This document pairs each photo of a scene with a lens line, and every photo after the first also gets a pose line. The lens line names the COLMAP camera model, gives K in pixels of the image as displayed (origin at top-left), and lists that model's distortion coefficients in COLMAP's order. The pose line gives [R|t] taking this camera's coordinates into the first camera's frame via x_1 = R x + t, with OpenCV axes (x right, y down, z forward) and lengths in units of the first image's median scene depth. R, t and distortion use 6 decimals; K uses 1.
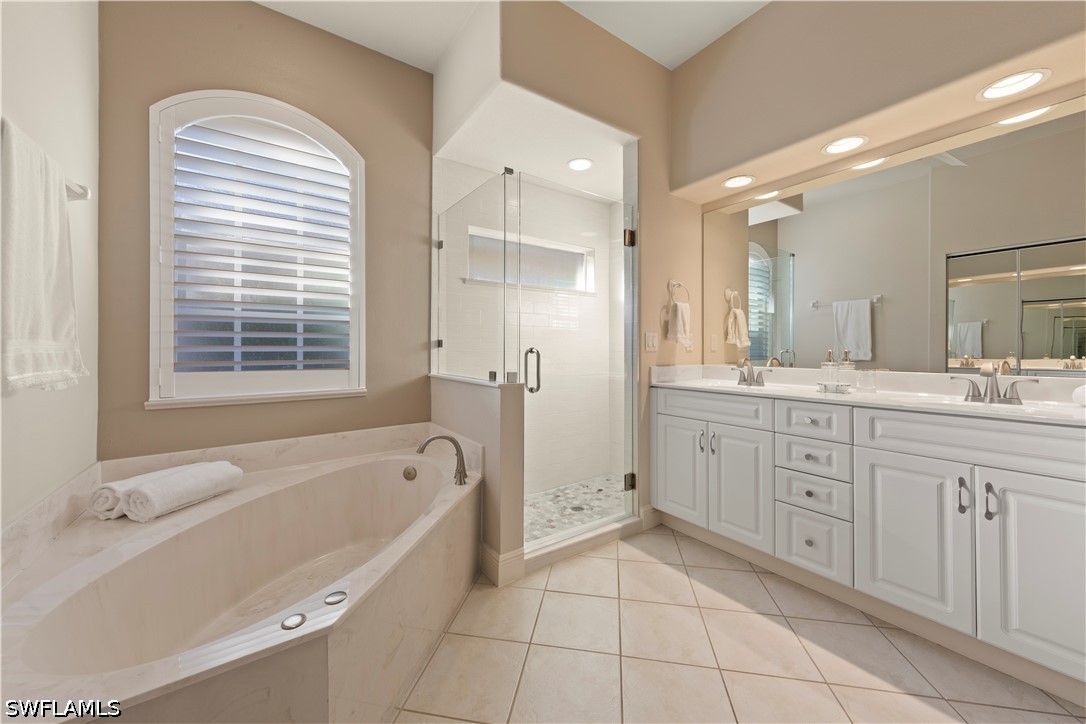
lens RADIAL K [[398.3, 0, 540.6], [0, 398.3, 353.5], [0, 0, 1]] dist [0.000754, -0.000235]
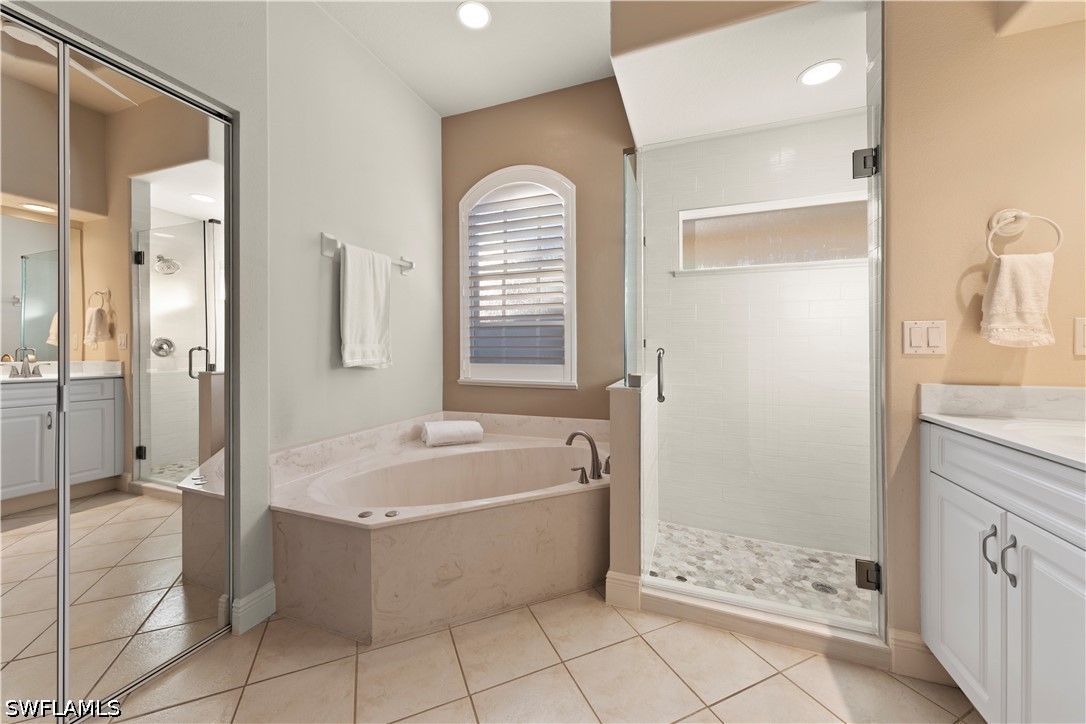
lens RADIAL K [[398.3, 0, 540.6], [0, 398.3, 353.5], [0, 0, 1]] dist [0.000754, -0.000235]
pose [[0.554235, 0.014955, -0.832226, 0.462230], [-0.012564, 0.999875, 0.009601, -0.006864], [0.832265, 0.005134, 0.554354, 0.277696]]
